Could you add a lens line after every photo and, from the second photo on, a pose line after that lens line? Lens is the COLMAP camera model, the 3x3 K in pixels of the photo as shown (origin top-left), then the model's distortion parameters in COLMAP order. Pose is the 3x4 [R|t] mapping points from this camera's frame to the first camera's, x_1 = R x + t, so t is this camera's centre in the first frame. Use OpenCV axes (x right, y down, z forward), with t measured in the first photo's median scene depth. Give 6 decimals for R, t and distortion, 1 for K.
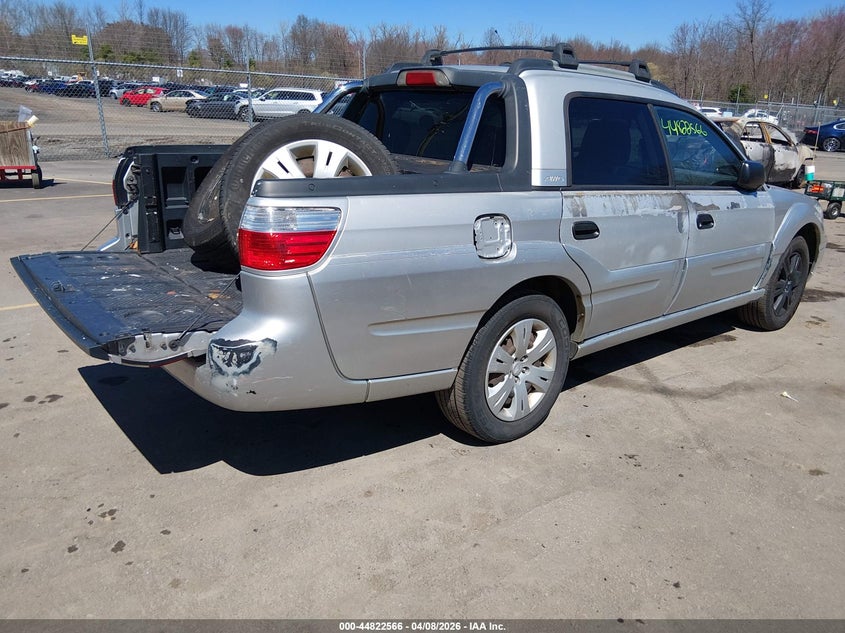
lens RADIAL K [[665.2, 0, 422.5], [0, 665.2, 316.5], [0, 0, 1]] dist [0.003711, -0.002824]
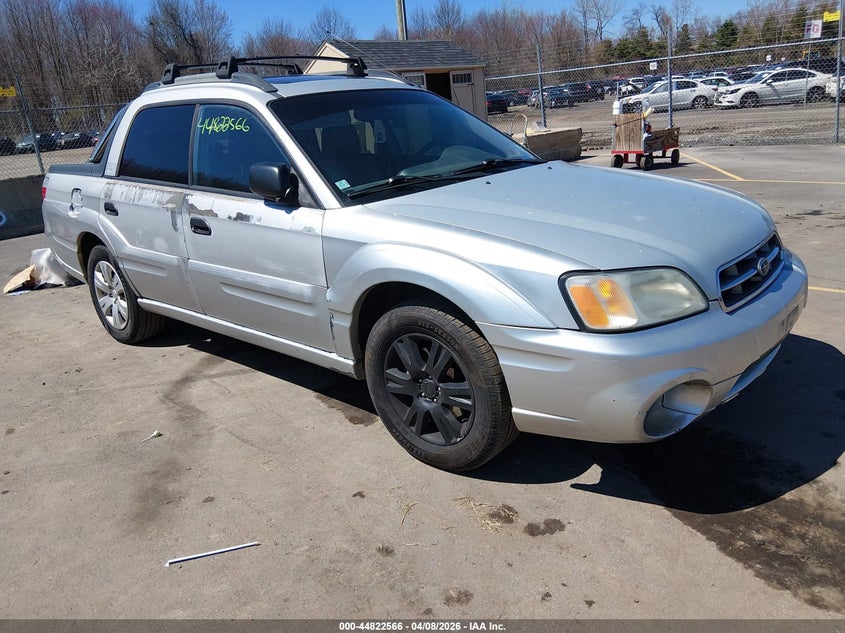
lens RADIAL K [[665.2, 0, 422.5], [0, 665.2, 316.5], [0, 0, 1]] dist [0.003711, -0.002824]
pose [[0.138921, 0.251691, -0.957785, 1.392463], [-0.222495, 0.950370, 0.217471, -0.295127], [0.964985, 0.182892, 0.188026, 1.149792]]
